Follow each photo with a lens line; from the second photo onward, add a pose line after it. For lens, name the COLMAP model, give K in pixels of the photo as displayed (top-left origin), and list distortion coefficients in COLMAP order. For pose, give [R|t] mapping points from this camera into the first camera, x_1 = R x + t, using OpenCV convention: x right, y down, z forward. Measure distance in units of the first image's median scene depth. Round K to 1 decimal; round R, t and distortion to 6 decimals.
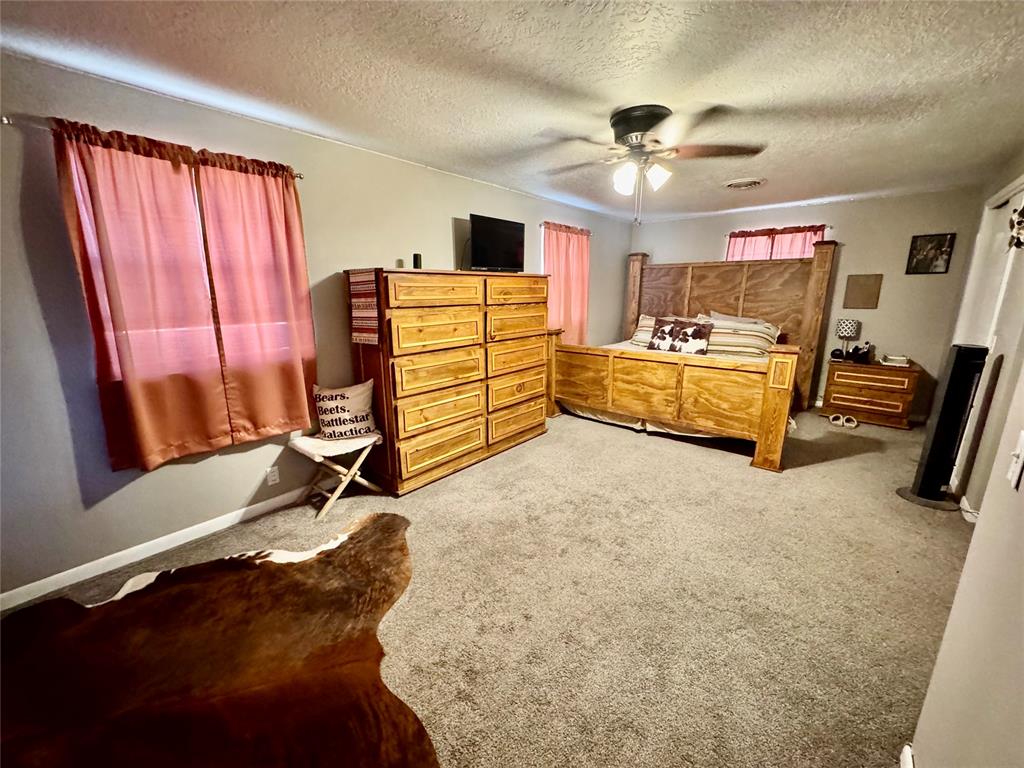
lens RADIAL K [[408.6, 0, 512.0], [0, 408.6, 384.0], [0, 0, 1]] dist [-0.000194, -0.000018]
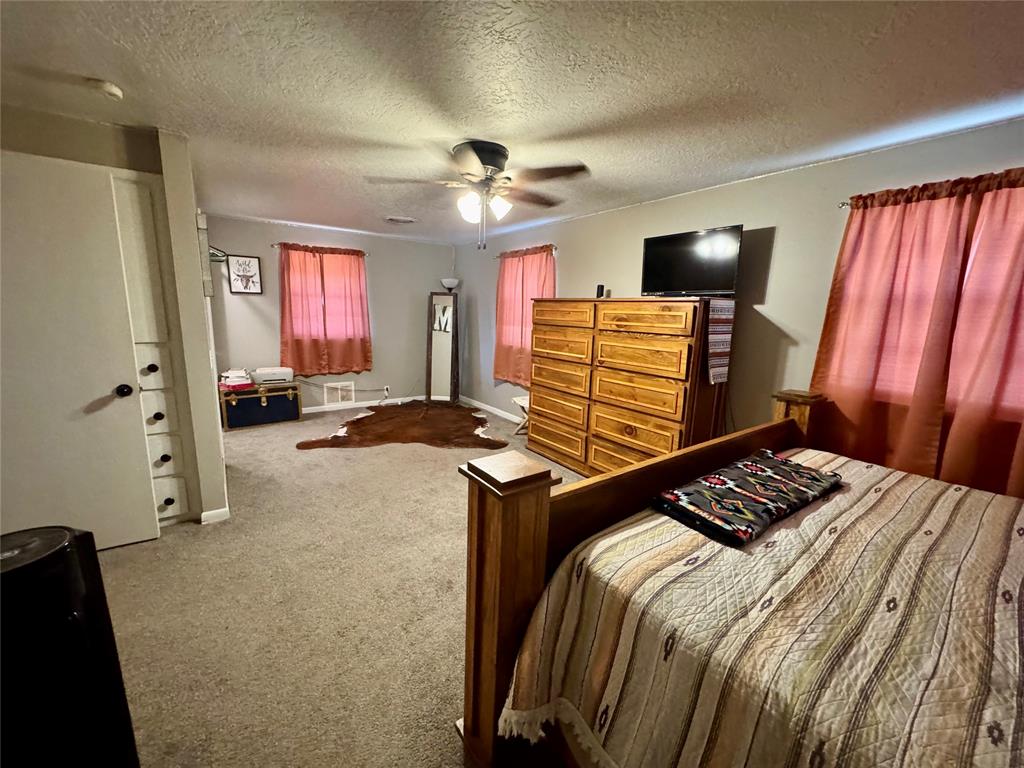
lens RADIAL K [[408.6, 0, 512.0], [0, 408.6, 384.0], [0, 0, 1]] dist [-0.000194, -0.000018]
pose [[-0.242448, 0.170761, -0.955018, 0.865069], [-0.252095, 0.939485, 0.231983, -0.214611], [0.936839, 0.296999, -0.184729, 0.889207]]
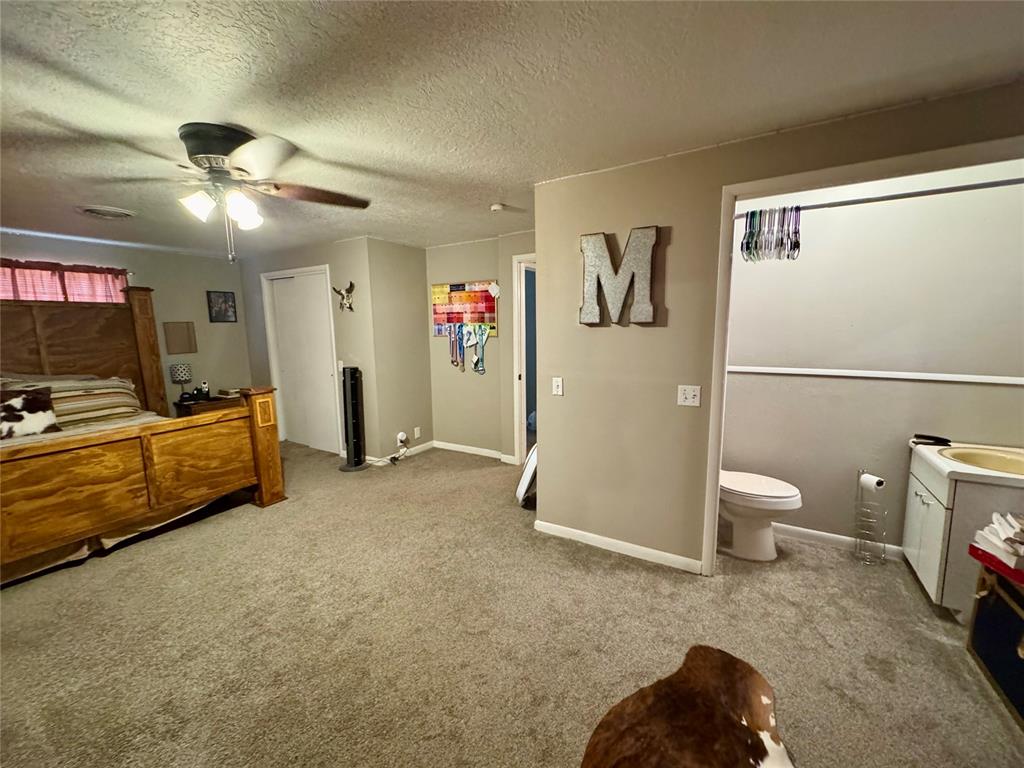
lens RADIAL K [[408.6, 0, 512.0], [0, 408.6, 384.0], [0, 0, 1]] dist [-0.000194, -0.000018]
pose [[-0.156302, -0.134667, 0.978486, -0.414830], [0.237002, 0.956606, 0.169514, -0.106097], [-0.958853, 0.258398, -0.117603, 0.404722]]
